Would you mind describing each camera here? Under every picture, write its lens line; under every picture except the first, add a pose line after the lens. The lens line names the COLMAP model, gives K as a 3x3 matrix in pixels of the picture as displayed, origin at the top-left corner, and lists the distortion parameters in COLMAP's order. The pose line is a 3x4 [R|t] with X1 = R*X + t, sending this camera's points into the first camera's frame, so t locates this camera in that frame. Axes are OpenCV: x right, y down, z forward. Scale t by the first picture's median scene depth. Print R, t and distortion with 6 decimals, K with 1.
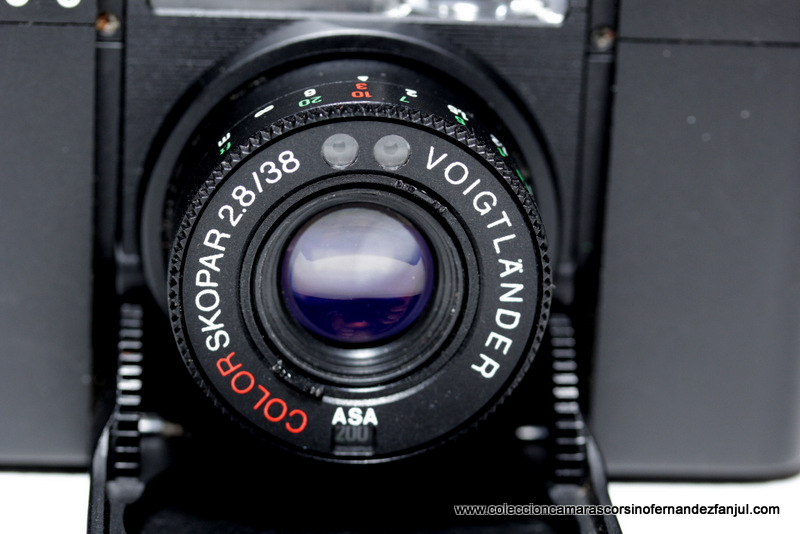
lens RADIAL K [[3263.6, 0, 400.3], [0, 3263.6, 267.3], [0, 0, 1]] dist [-0.171177, 0.000000]
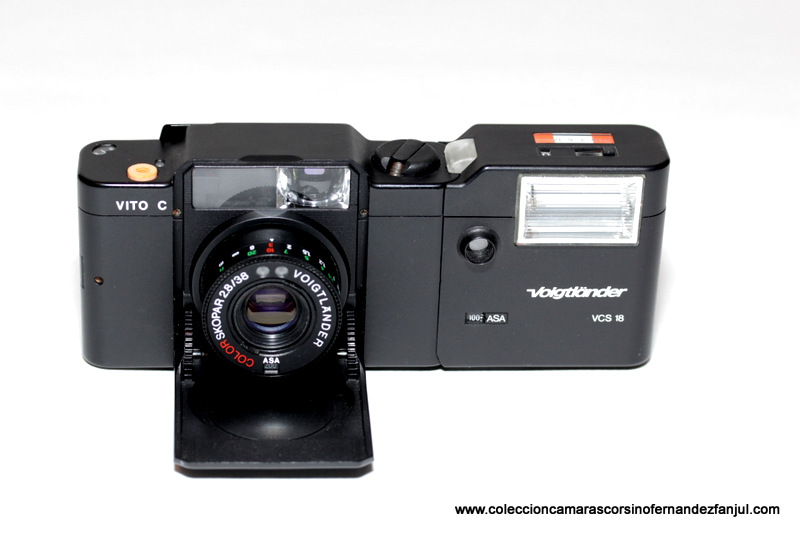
lens RADIAL K [[3263.6, 0, 399.9], [0, 3263.6, 266.9], [0, 0, 1]] dist [-0.171177, 0.000000]
pose [[0.999825, -0.008170, -0.016841, 0.140930], [0.011287, 0.980886, 0.194254, -0.562295], [0.014932, -0.194410, 0.980807, -1.668648]]
